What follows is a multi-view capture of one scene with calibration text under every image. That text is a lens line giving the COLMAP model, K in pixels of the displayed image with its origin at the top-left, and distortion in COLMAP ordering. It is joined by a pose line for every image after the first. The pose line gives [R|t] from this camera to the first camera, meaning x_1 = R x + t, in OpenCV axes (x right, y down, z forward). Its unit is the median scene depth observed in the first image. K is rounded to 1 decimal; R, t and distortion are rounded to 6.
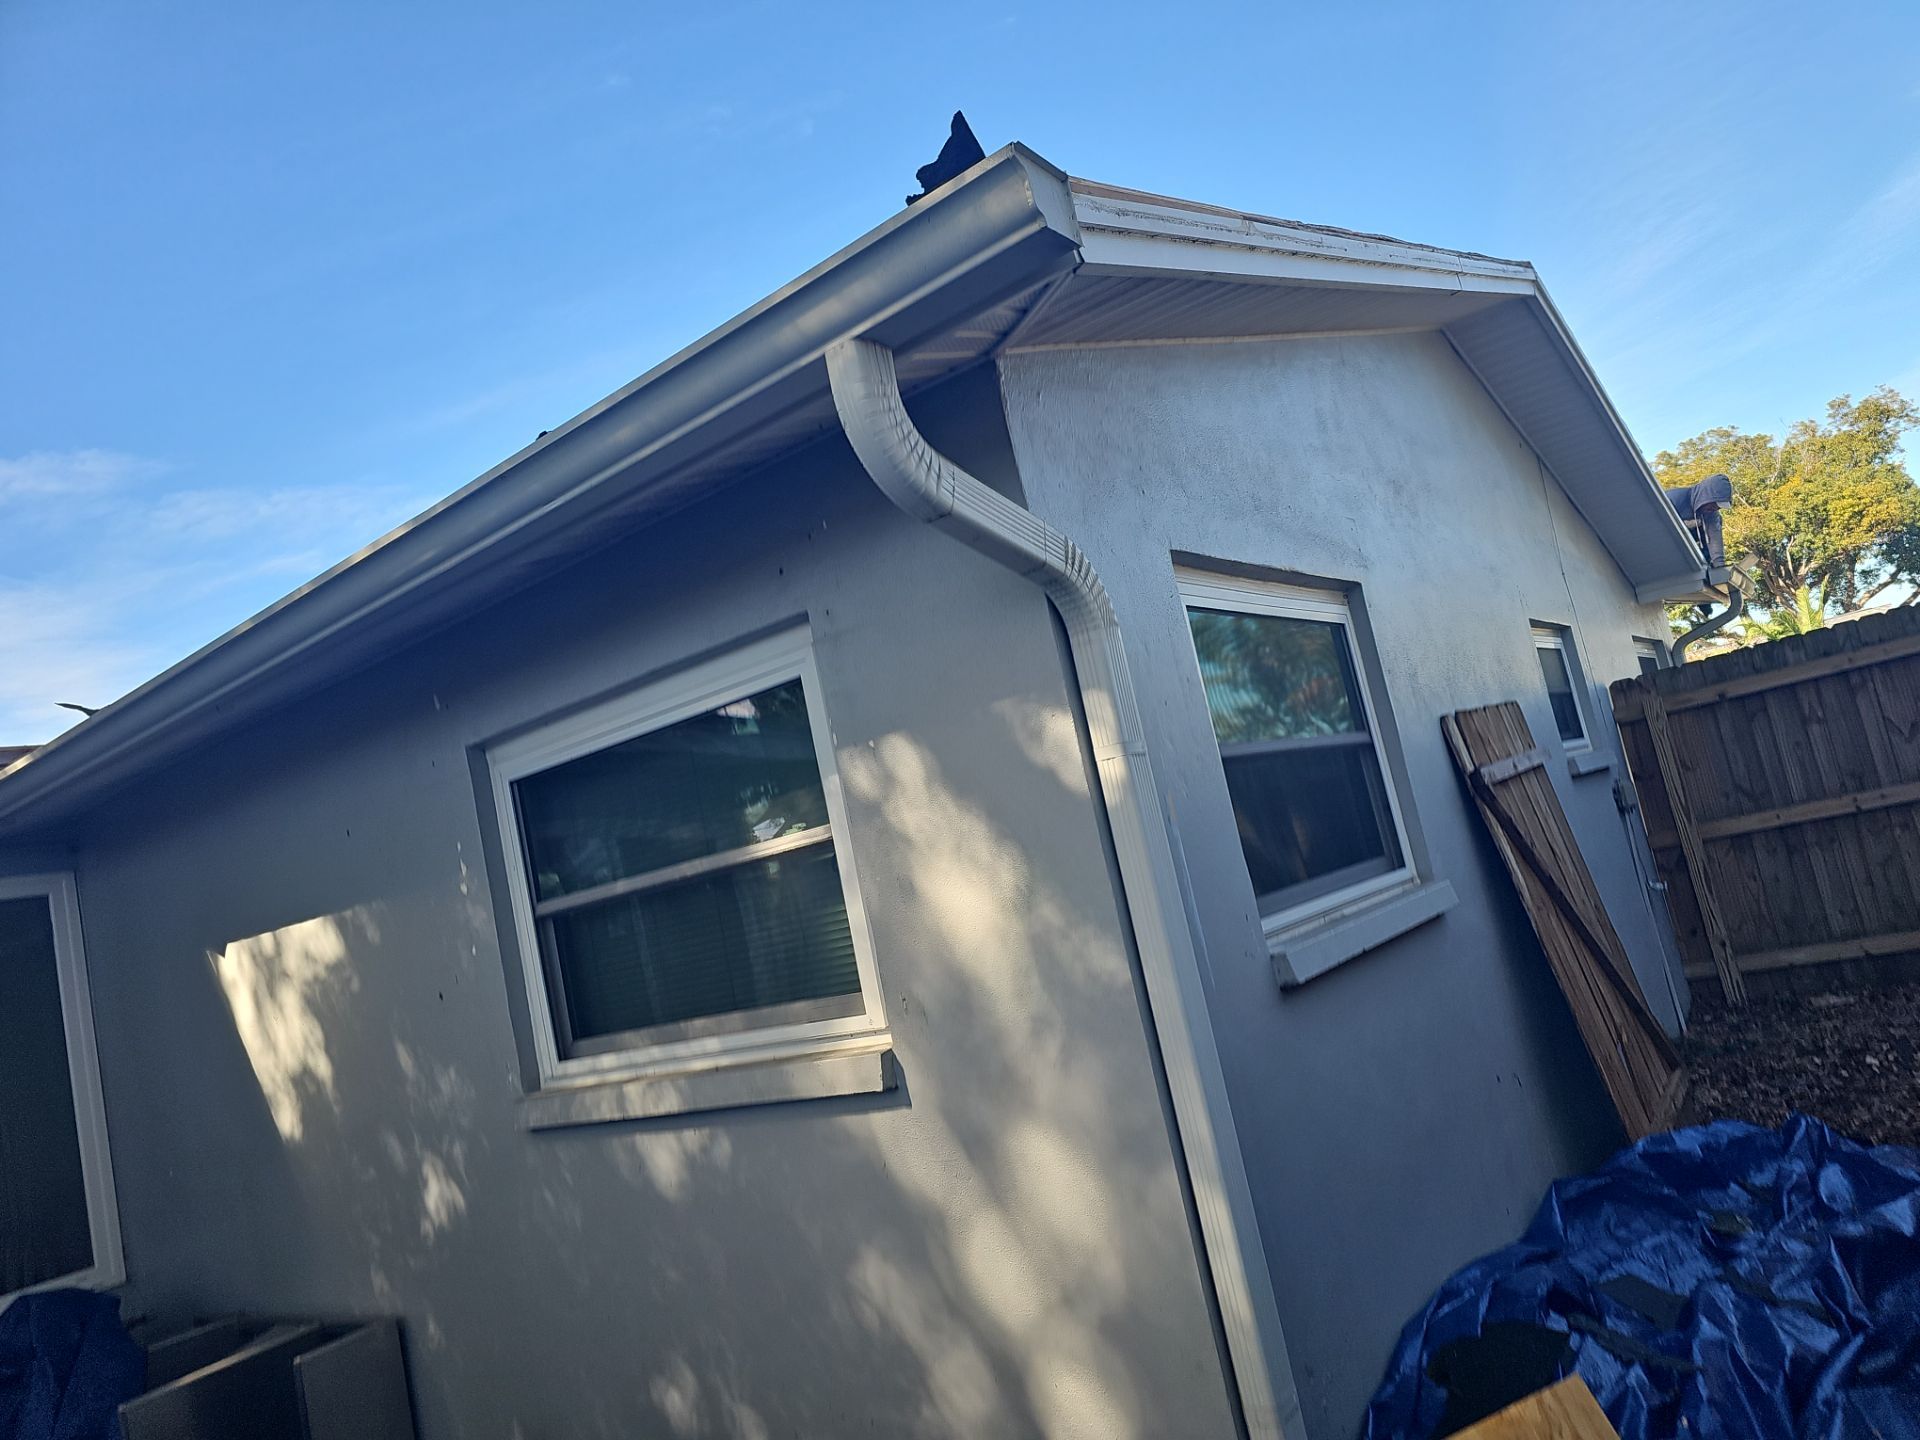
lens RADIAL K [[1293.7, 0, 960.0], [0, 1293.7, 720.0], [0, 0, 1]] dist [0.037101, -0.029058]
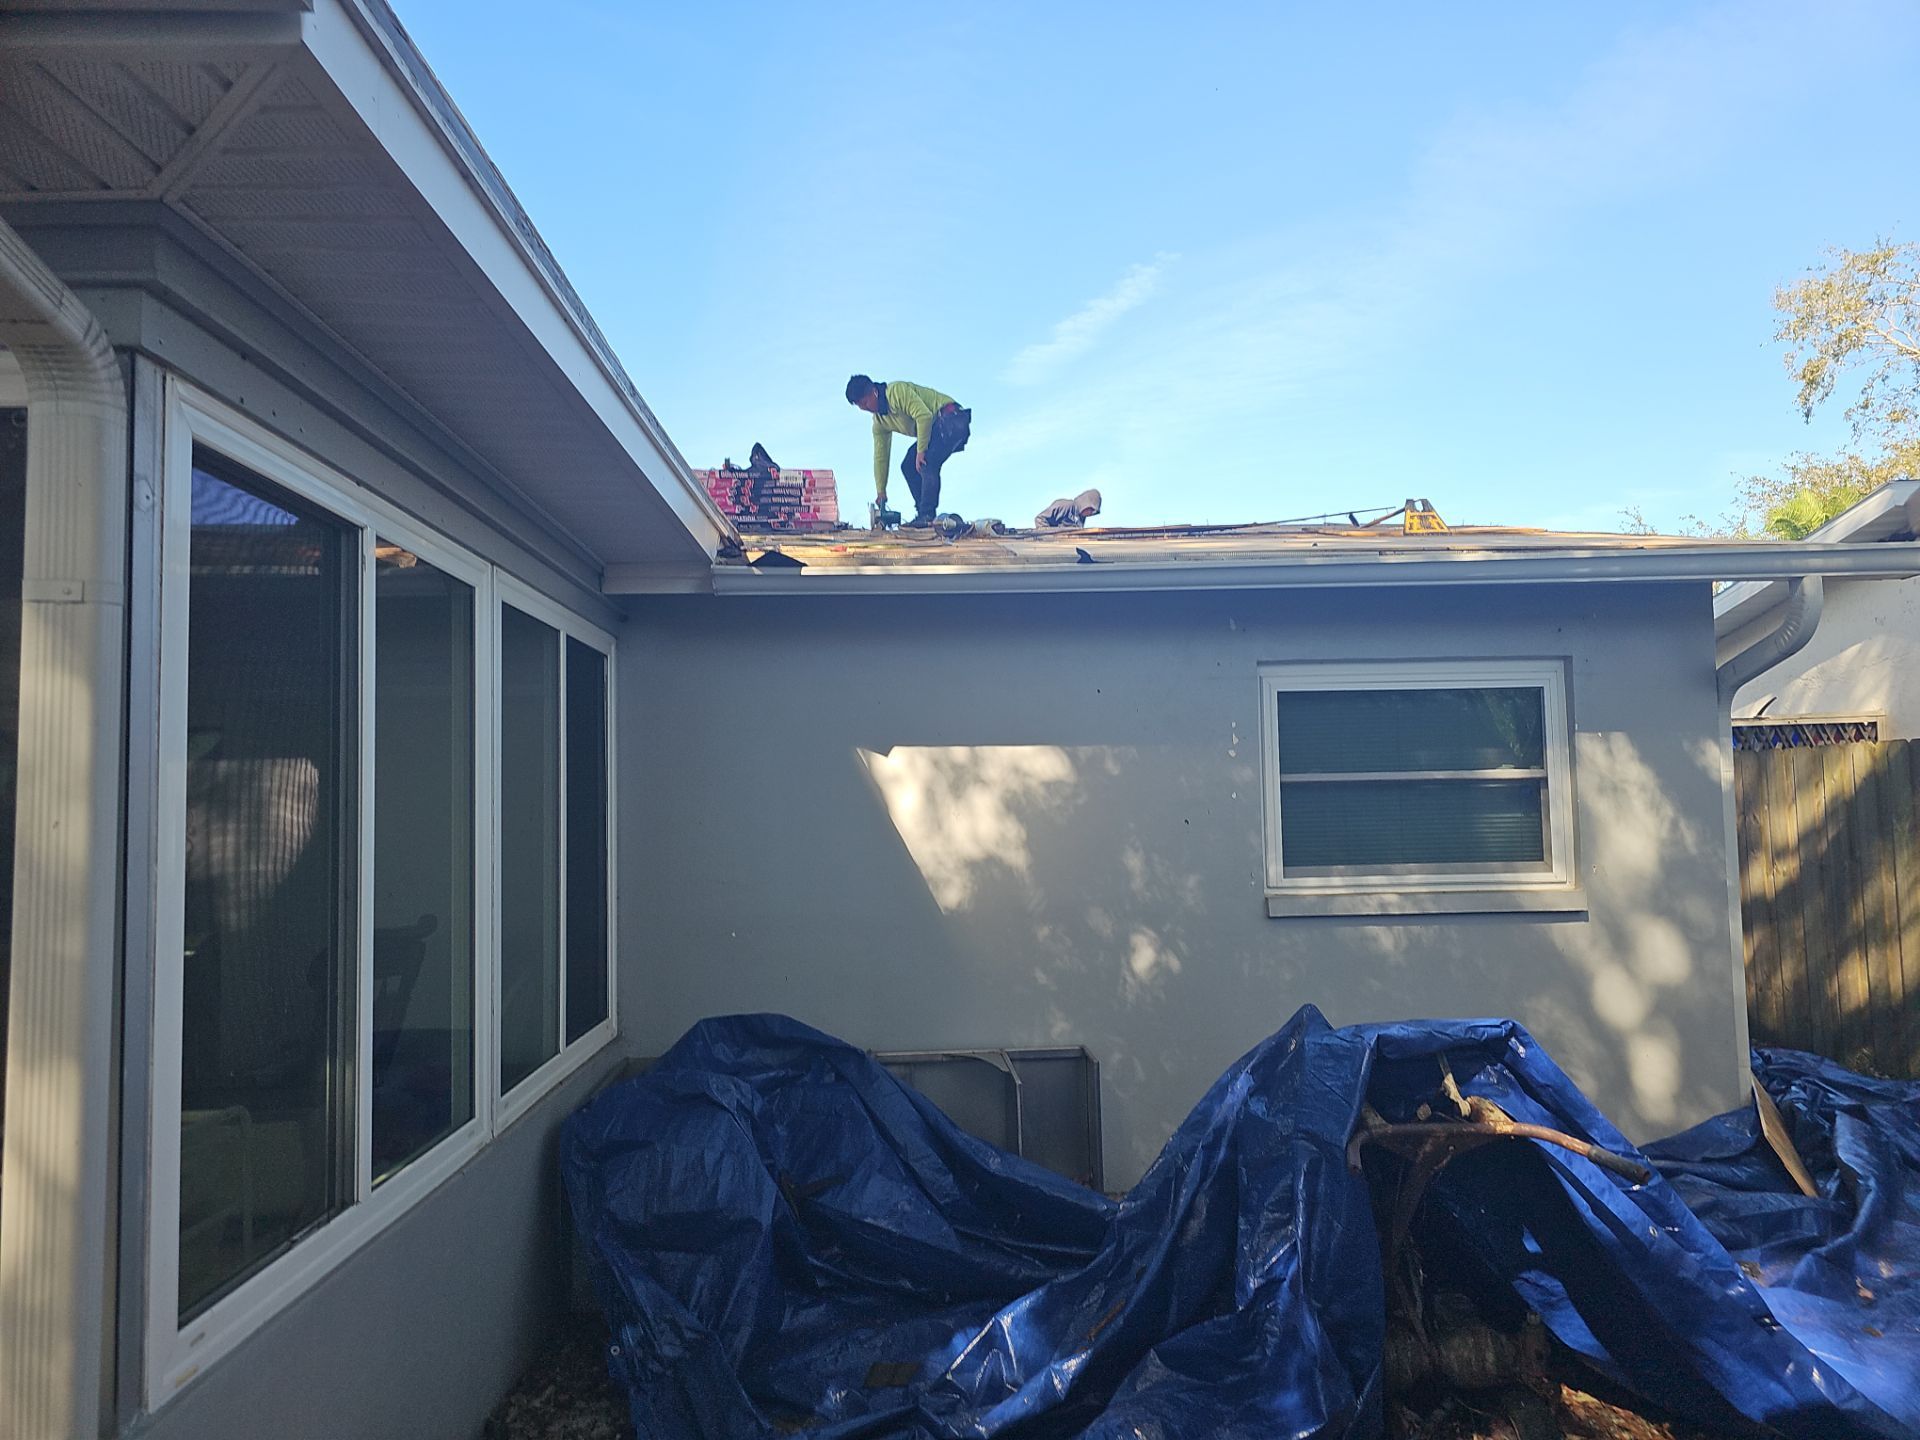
lens RADIAL K [[1293.7, 0, 960.0], [0, 1293.7, 720.0], [0, 0, 1]] dist [0.037101, -0.029058]
pose [[0.755526, 0.231299, 0.612929, -1.597841], [-0.221500, 0.970689, -0.093274, 0.312763], [-0.616538, -0.065293, 0.784613, 0.038470]]
